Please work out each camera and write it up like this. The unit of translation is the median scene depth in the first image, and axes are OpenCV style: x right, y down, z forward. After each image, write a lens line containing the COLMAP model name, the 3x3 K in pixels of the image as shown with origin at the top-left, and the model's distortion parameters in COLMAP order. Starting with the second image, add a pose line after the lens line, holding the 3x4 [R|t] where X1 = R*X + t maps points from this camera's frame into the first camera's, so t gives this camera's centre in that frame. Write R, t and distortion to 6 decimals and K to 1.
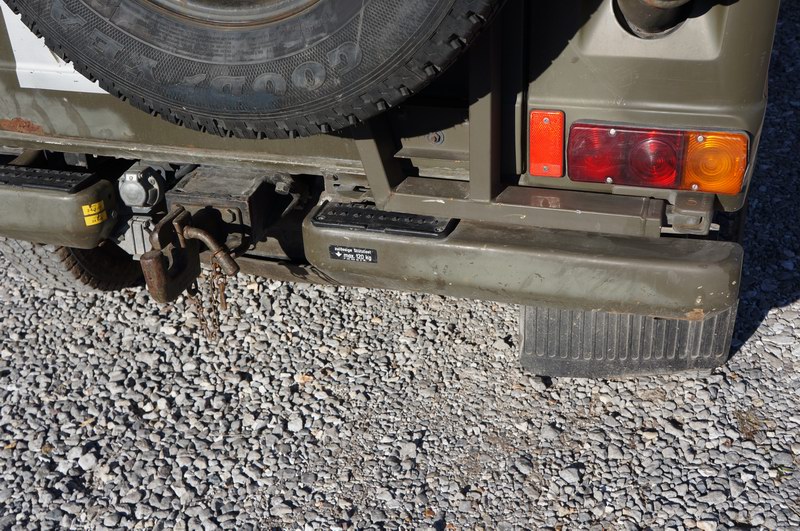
lens RADIAL K [[1007.9, 0, 400.0], [0, 1007.9, 265.5], [0, 0, 1]] dist [0.108230, 0.060560]
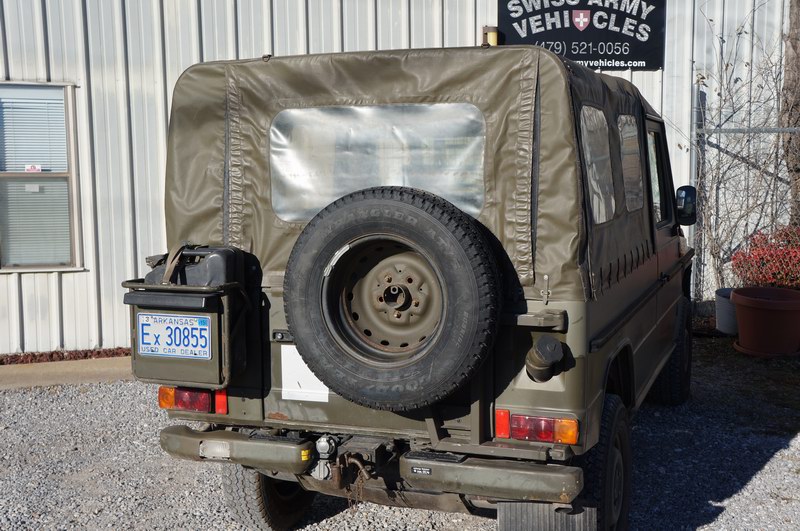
lens RADIAL K [[1007.9, 0, 400.0], [0, 1007.9, 265.5], [0, 0, 1]] dist [0.108230, 0.060560]
pose [[0.997856, 0.036720, -0.054182, 0.013760], [-0.054877, 0.920531, -0.386796, 0.478083], [0.035673, 0.388940, 0.920572, -1.387623]]
